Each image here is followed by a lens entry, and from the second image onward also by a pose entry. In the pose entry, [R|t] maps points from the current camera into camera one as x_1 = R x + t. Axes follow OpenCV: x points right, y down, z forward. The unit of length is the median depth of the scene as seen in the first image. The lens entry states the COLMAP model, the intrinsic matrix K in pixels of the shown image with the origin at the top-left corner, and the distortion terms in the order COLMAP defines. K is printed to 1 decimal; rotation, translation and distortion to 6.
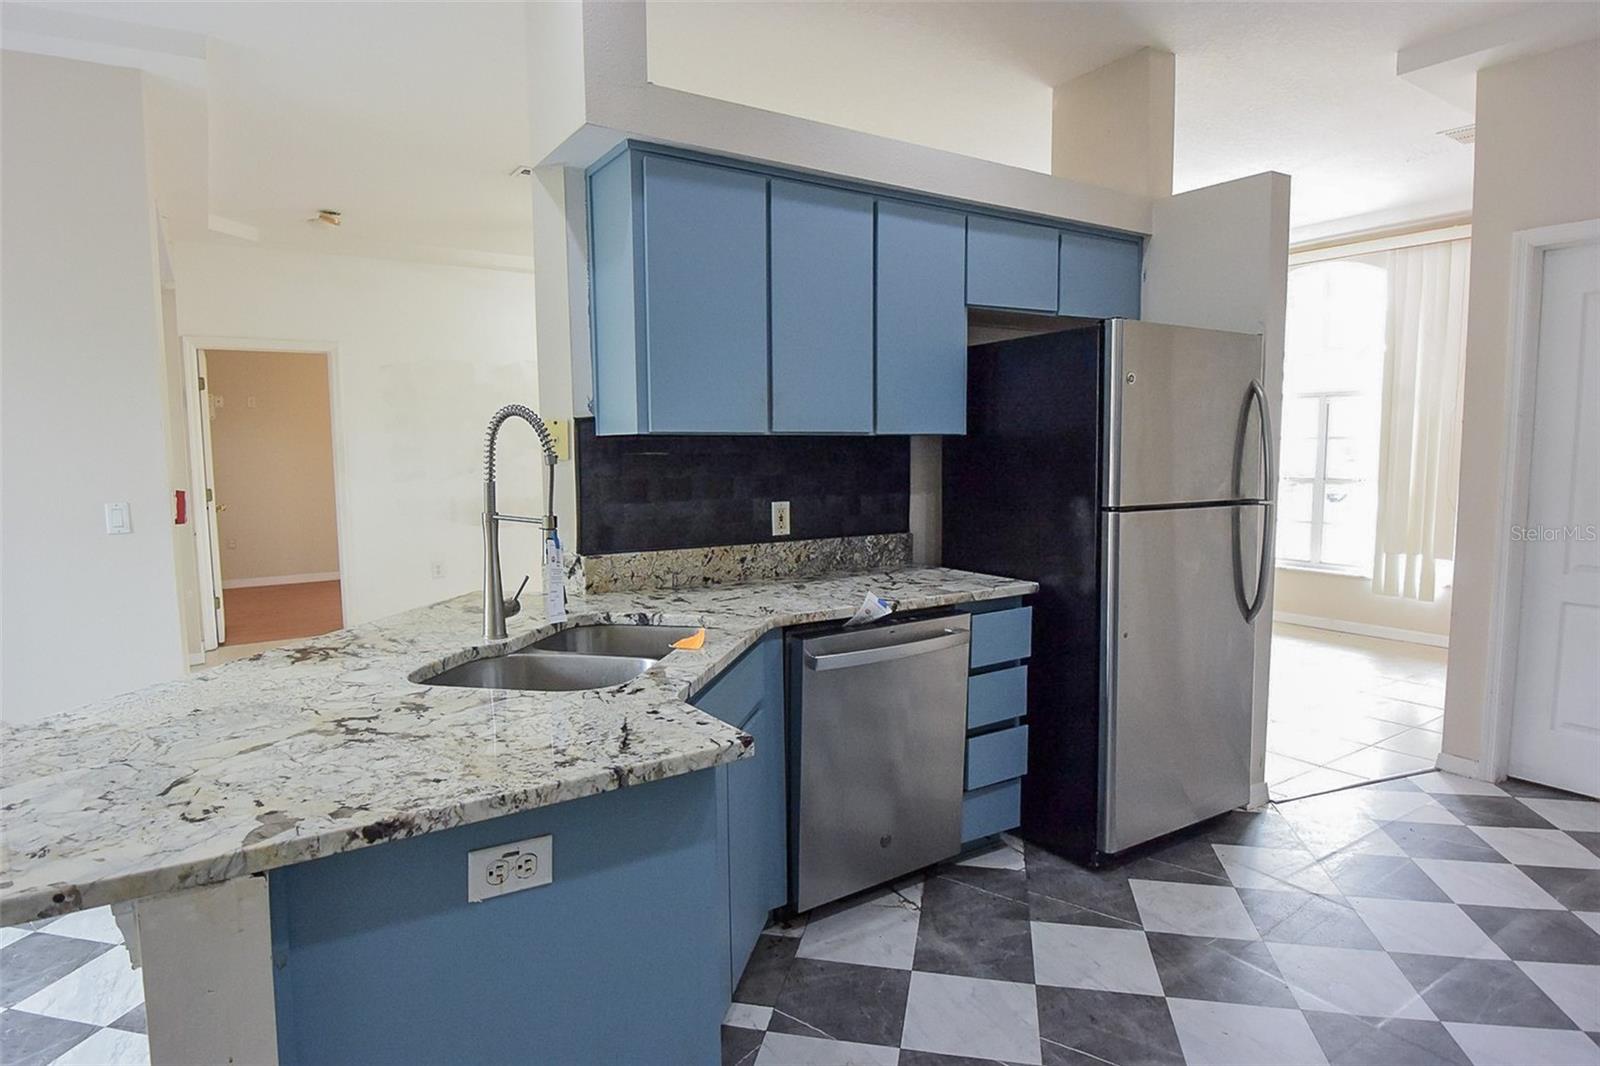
lens RADIAL K [[877.2, 0, 810.0], [0, 877.2, 537.3], [0, 0, 1]] dist [-0.007553, -0.018981]
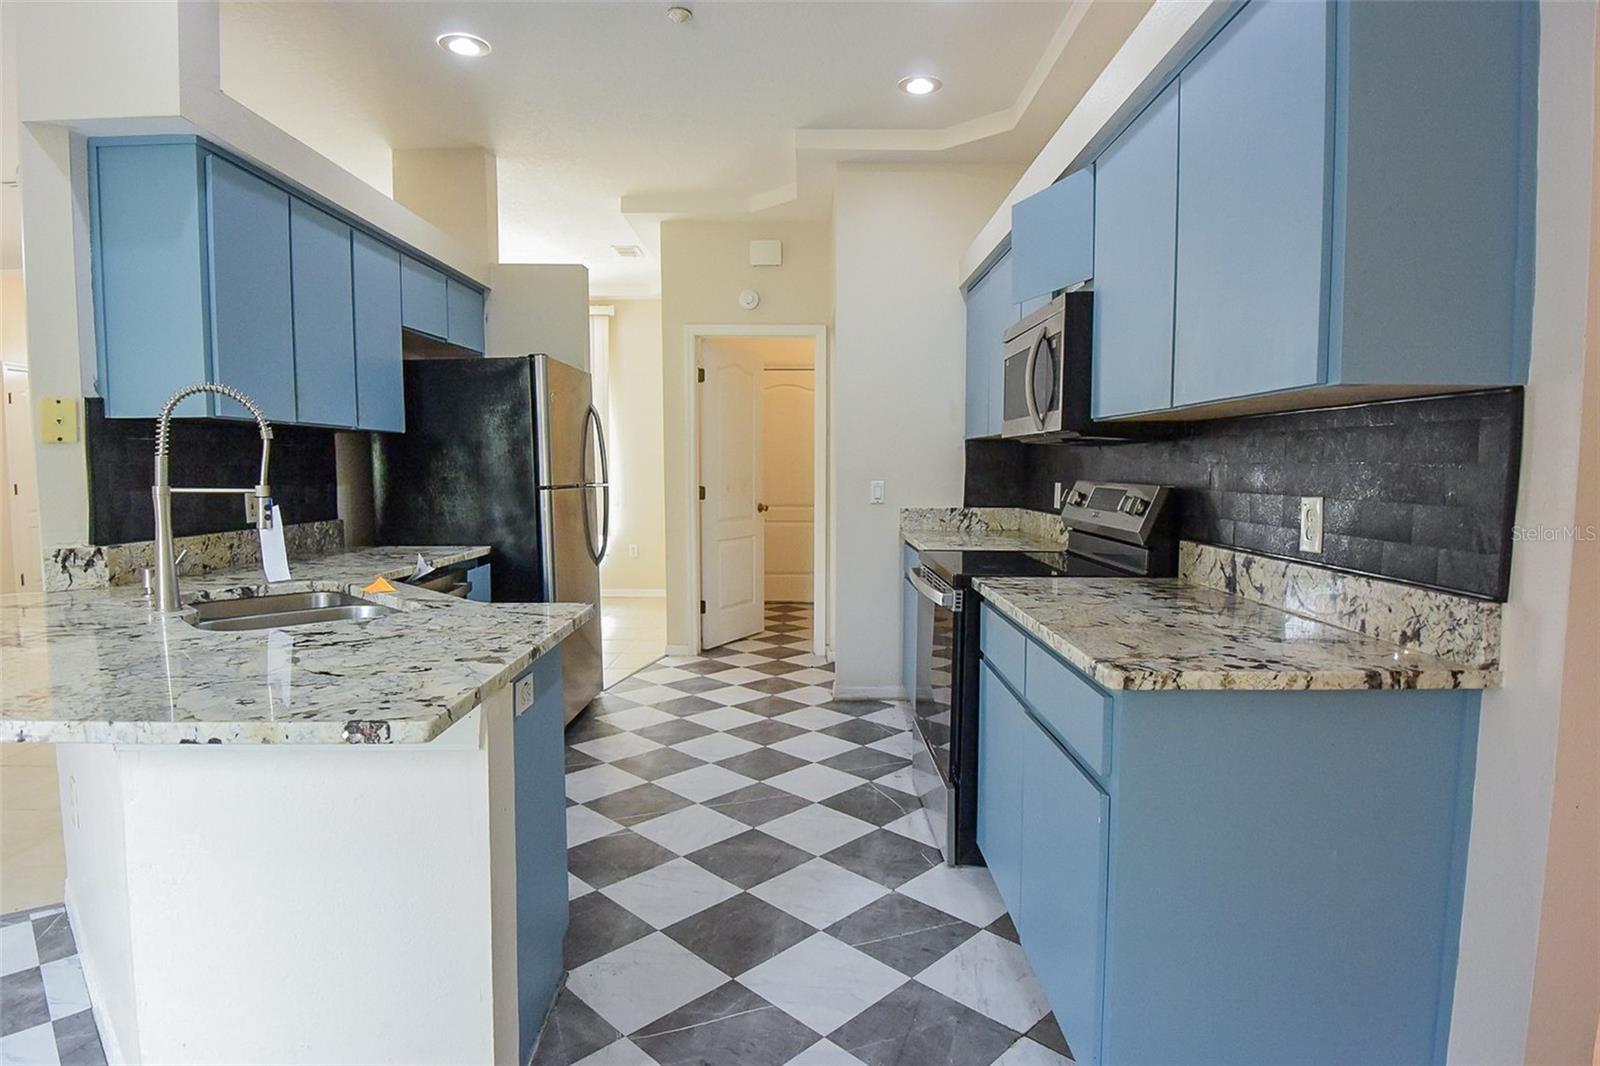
lens RADIAL K [[877.2, 0, 792.7], [0, 877.2, 535.8], [0, 0, 1]] dist [-0.007553, -0.018981]
pose [[0.550396, -0.057965, 0.832889, -0.583778], [0.078895, 0.996734, 0.017232, 0.049289], [-0.831168, 0.056226, 0.553171, -0.111505]]
